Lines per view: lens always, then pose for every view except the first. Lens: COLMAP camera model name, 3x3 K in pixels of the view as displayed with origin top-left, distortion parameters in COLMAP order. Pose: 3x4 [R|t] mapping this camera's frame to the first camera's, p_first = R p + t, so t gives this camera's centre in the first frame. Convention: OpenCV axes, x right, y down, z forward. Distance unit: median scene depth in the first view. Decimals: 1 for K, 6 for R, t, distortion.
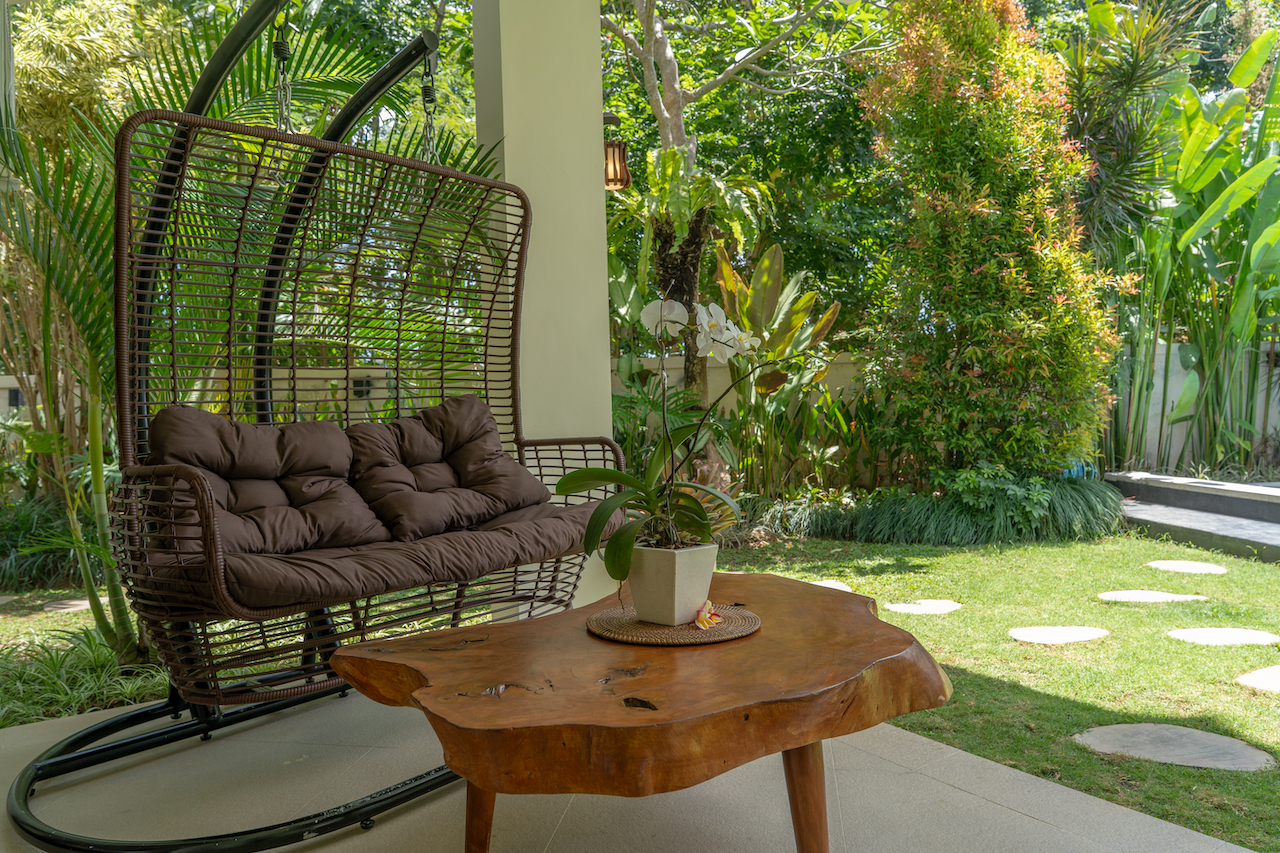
lens RADIAL K [[870.5, 0, 640.1], [0, 870.5, 430.6], [0, 0, 1]] dist [0.012904, -0.029806]
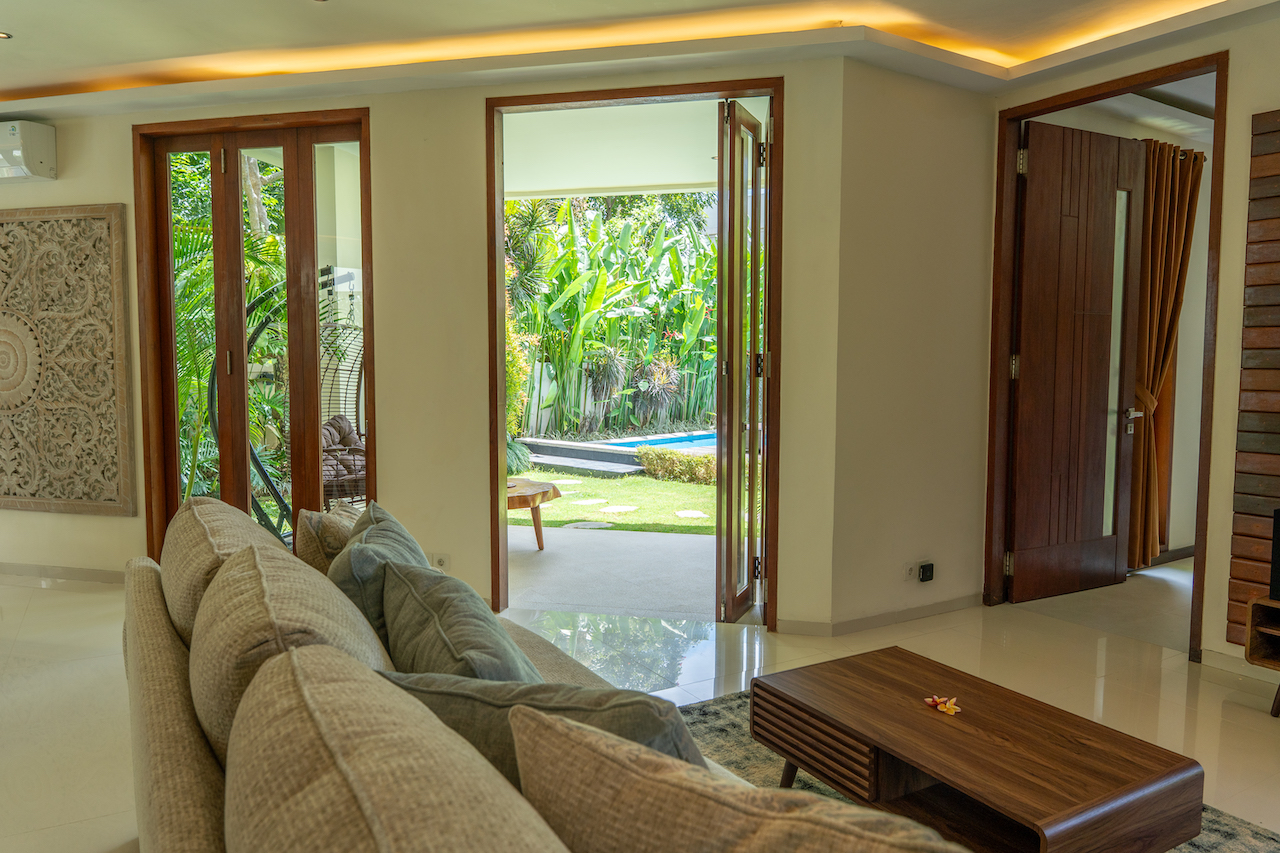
lens RADIAL K [[870.5, 0, 641.1], [0, 870.5, 424.7], [0, 0, 1]] dist [0.012904, -0.029806]
pose [[0.749819, -0.016905, 0.661427, -0.419112], [-0.001473, 0.999628, 0.027219, -0.026674], [-0.661641, -0.021383, 0.749516, -0.467325]]
